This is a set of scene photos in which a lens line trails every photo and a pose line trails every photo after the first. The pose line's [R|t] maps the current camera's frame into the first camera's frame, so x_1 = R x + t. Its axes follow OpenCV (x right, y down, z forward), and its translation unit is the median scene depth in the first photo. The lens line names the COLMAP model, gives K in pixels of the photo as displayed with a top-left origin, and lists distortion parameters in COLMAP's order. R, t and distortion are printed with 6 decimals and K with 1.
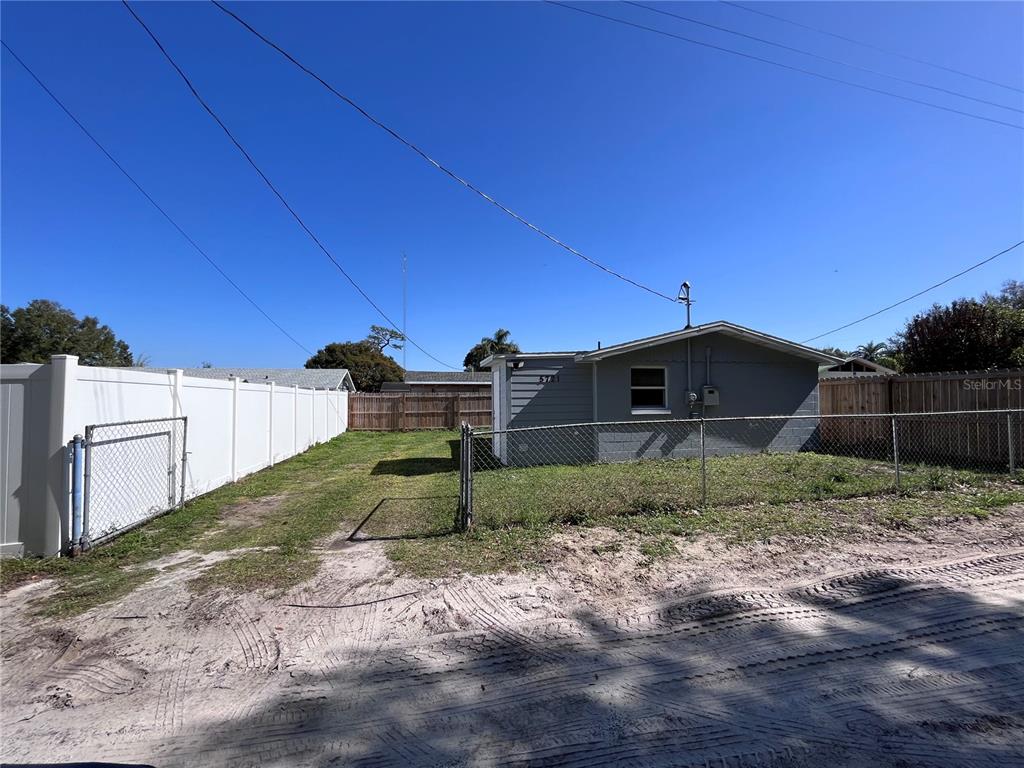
lens RADIAL K [[421.1, 0, 512.0], [0, 421.1, 384.0], [0, 0, 1]] dist [-0.002246, -0.000860]
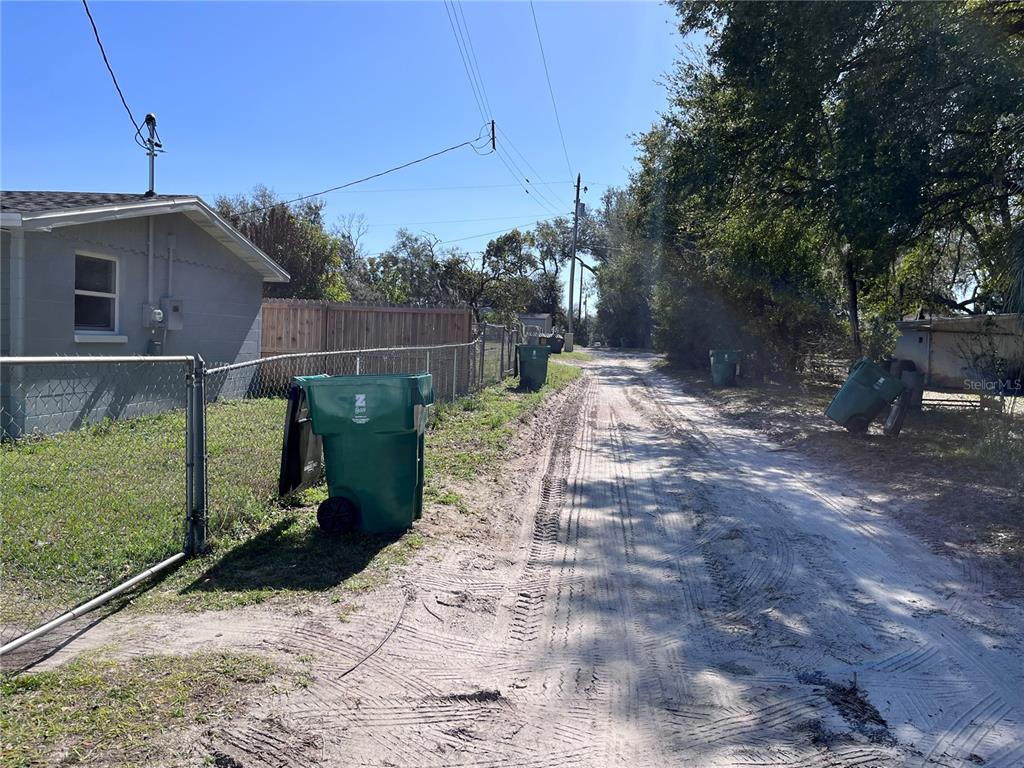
lens RADIAL K [[772.9, 0, 512.0], [0, 772.9, 384.0], [0, 0, 1]] dist [0.027658, 0.000527]
pose [[0.326975, -0.032184, 0.944485, -0.578257], [-0.079986, 0.994891, 0.061592, 0.025345], [-0.941642, -0.095685, 0.322730, 0.202886]]
